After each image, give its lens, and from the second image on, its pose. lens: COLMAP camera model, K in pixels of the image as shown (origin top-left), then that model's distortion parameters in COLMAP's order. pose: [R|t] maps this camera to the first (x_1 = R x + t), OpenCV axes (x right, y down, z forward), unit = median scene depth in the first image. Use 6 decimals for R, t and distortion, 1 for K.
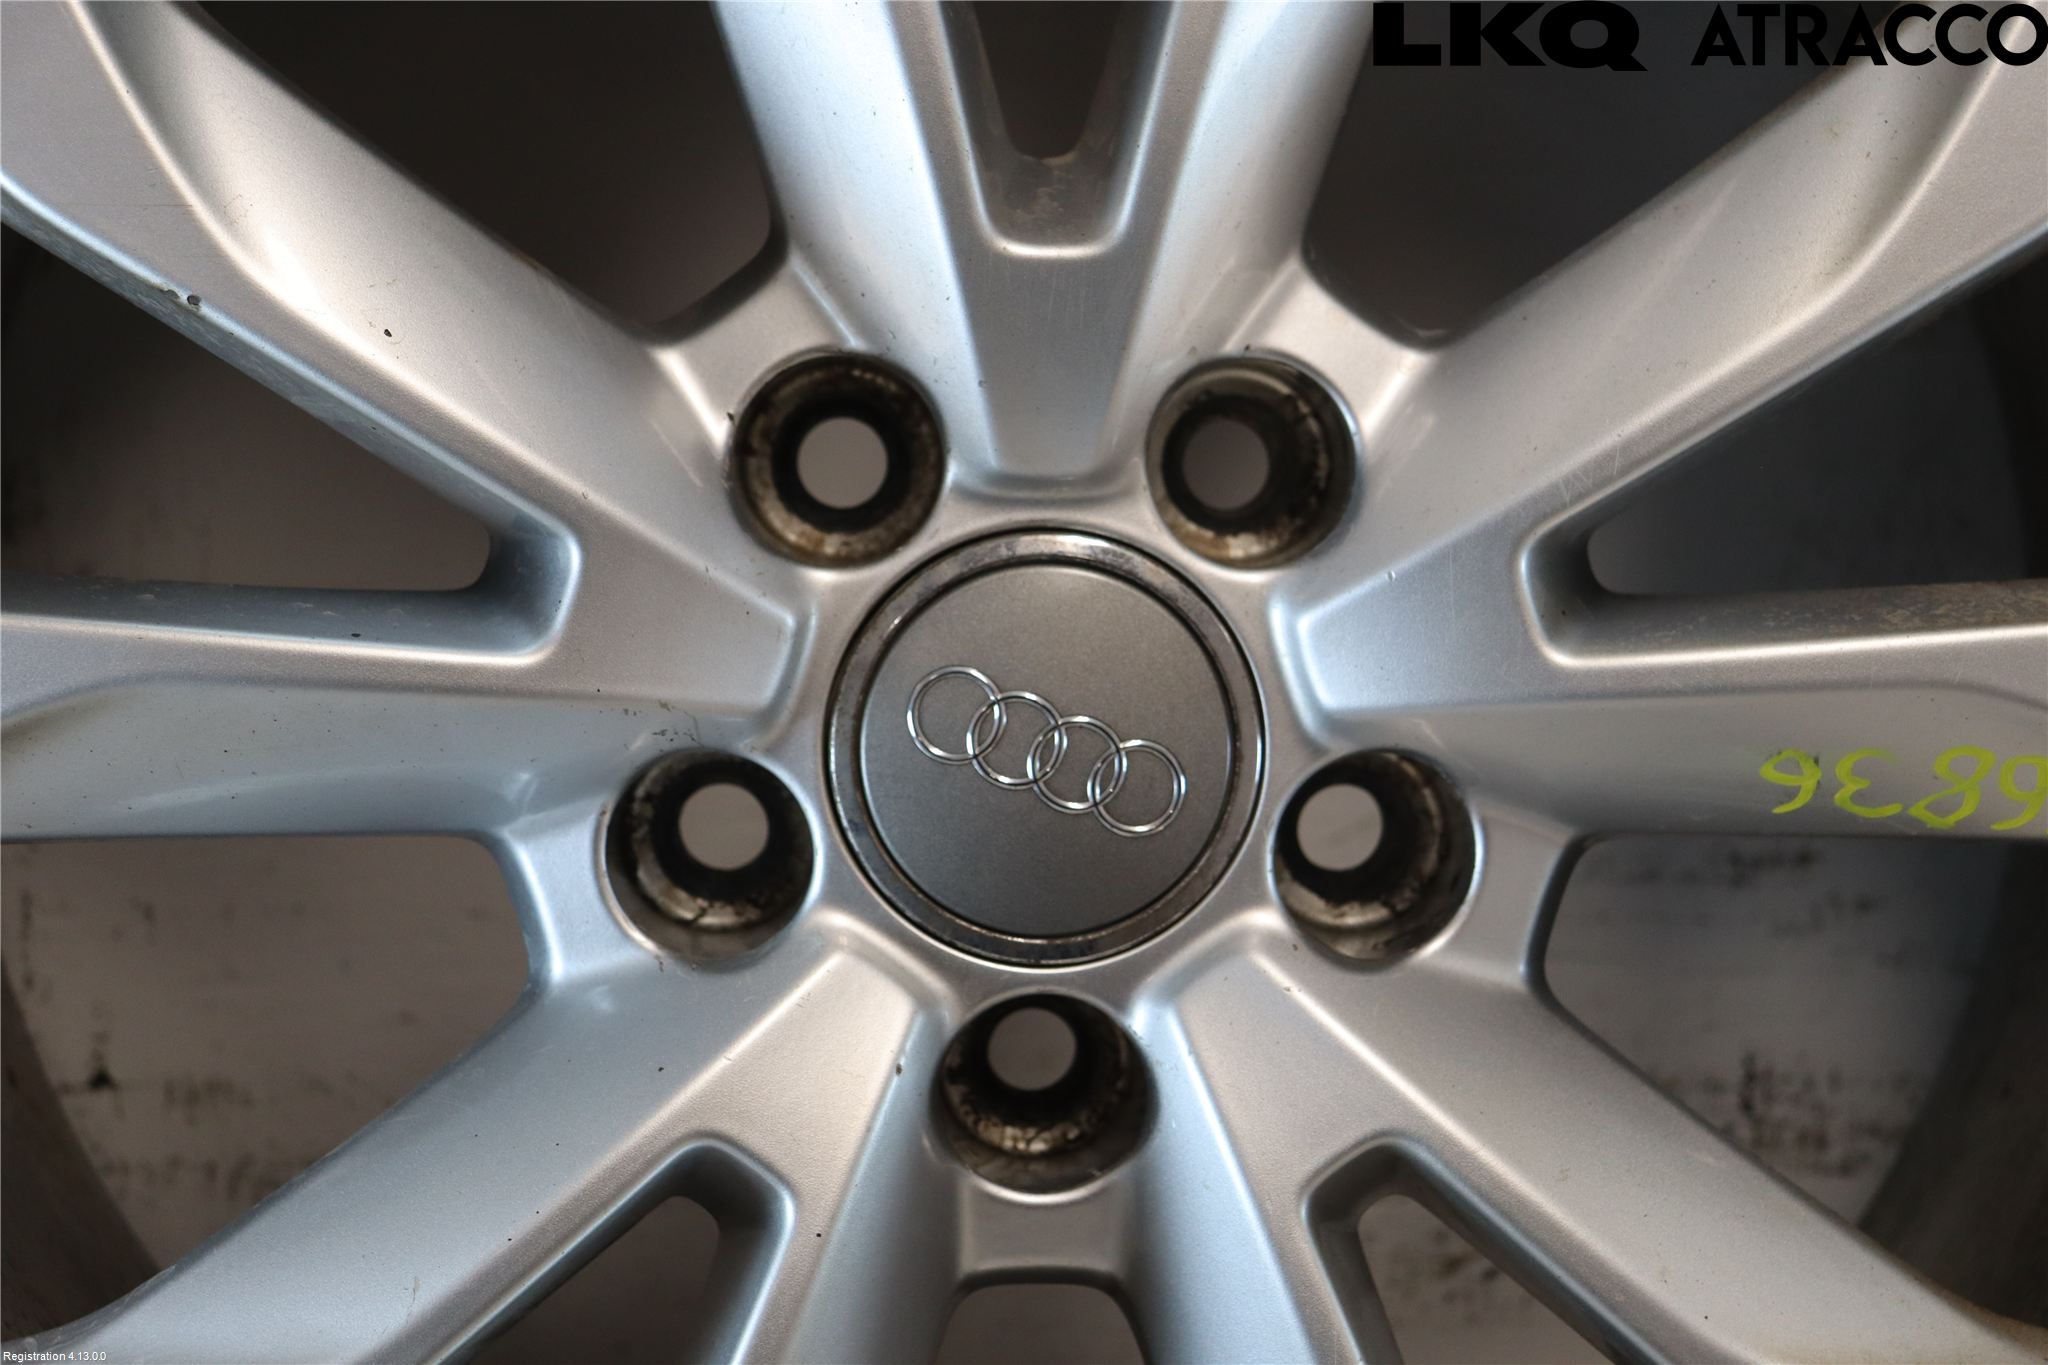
lens RADIAL K [[3219.6, 0, 1024.0], [0, 3219.6, 682.5], [0, 0, 1]] dist [0.056614, 0.172466]
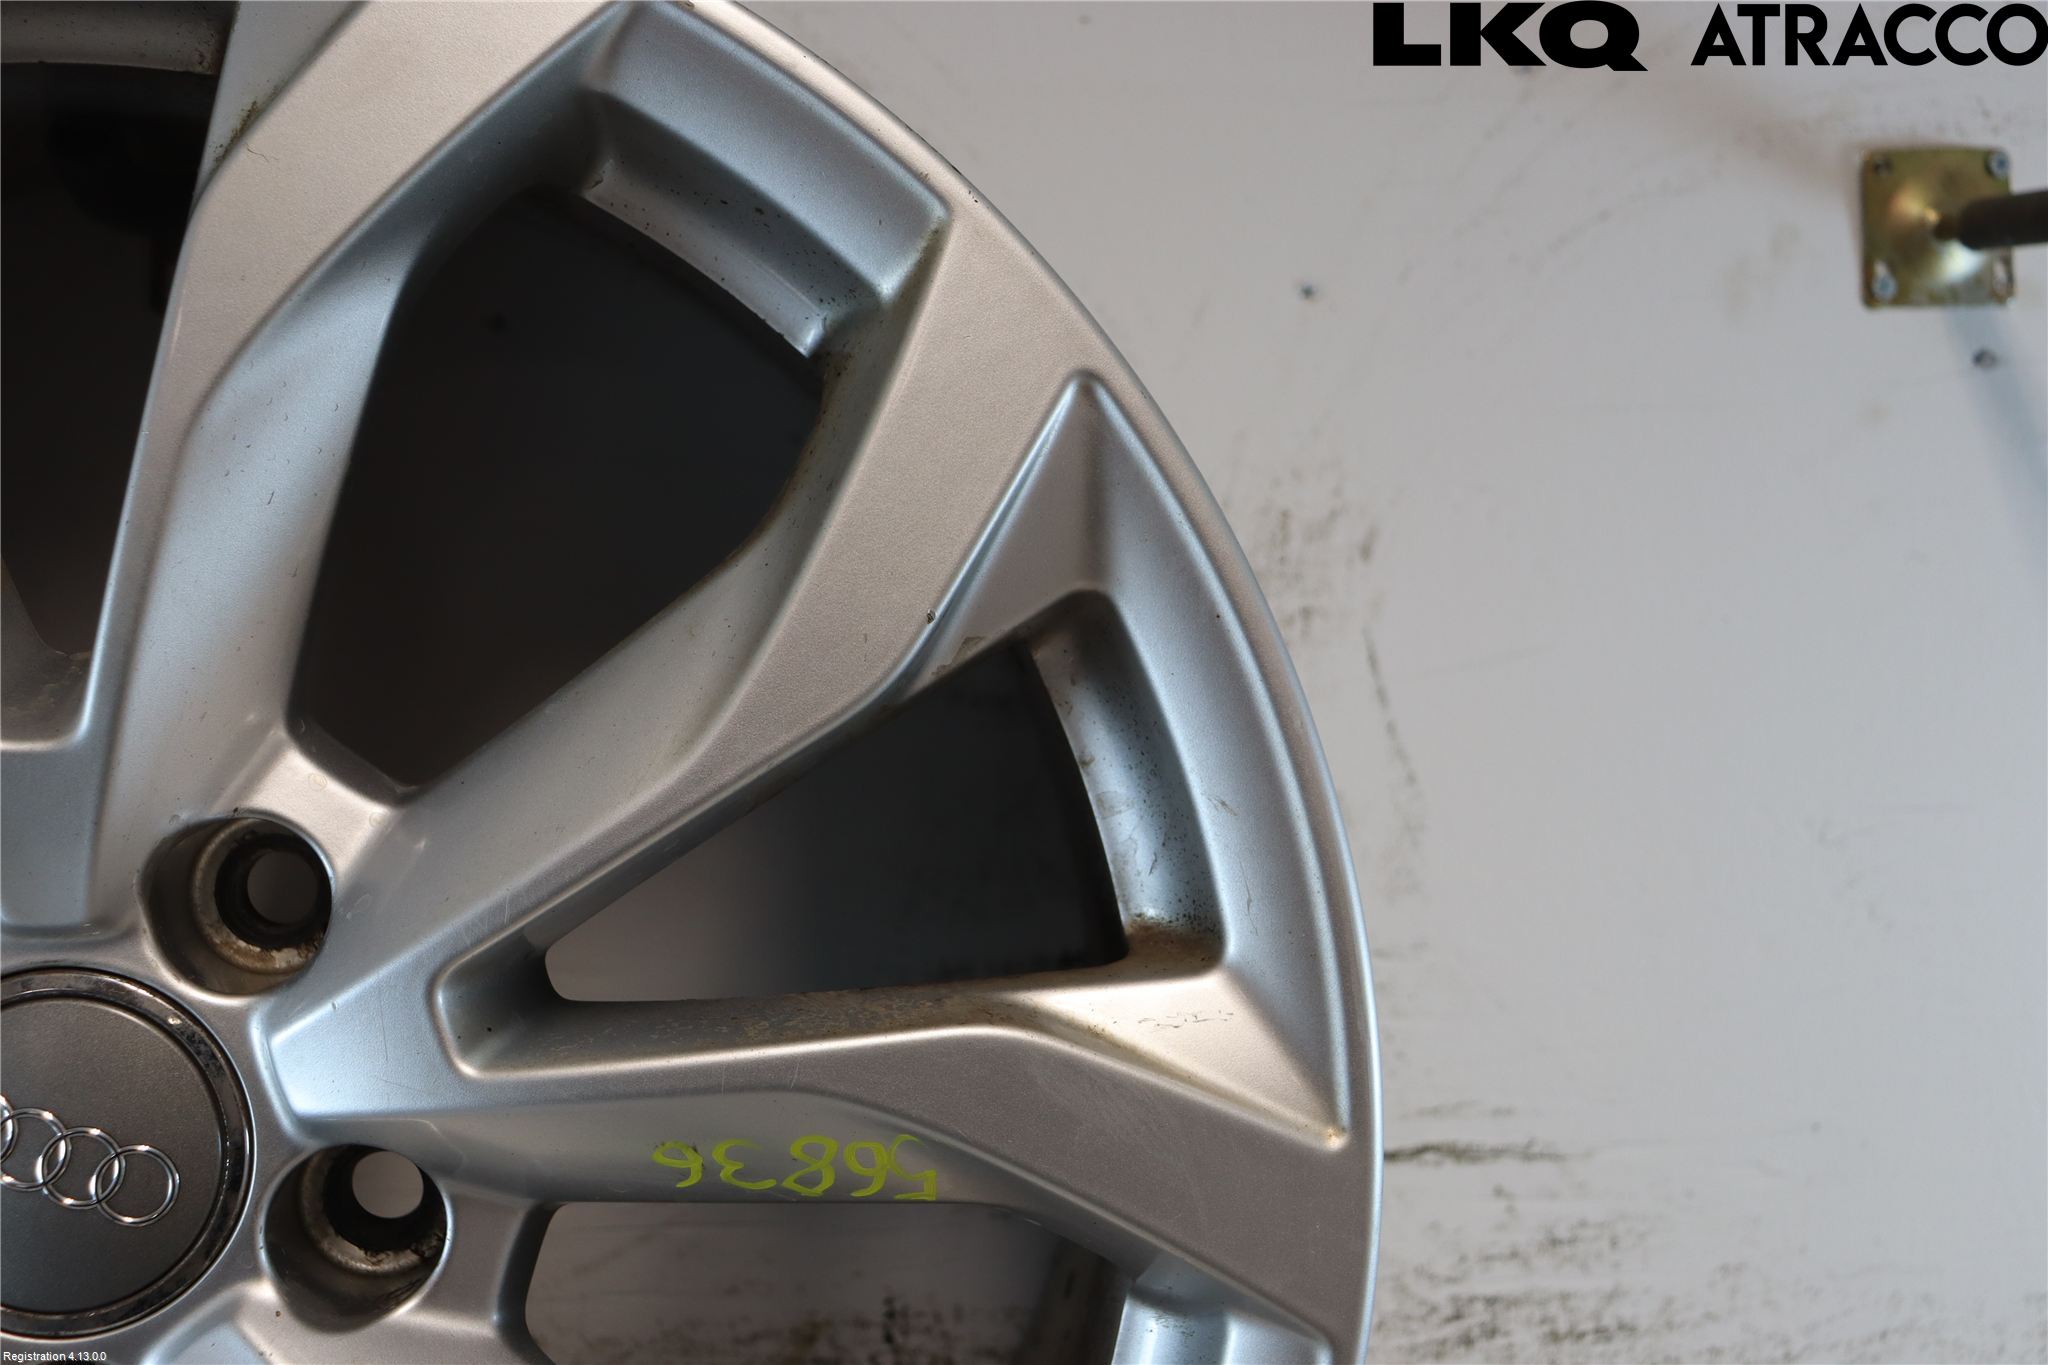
lens RADIAL K [[2446.5, 0, 1024.0], [0, 2446.5, 682.5], [0, 0, 1]] dist [-0.100959, 0.305481]
pose [[0.995885, -0.017809, 0.088864, 0.282232], [0.023340, 0.997828, -0.061595, -0.088681], [-0.087574, 0.063415, 0.994137, 0.070211]]
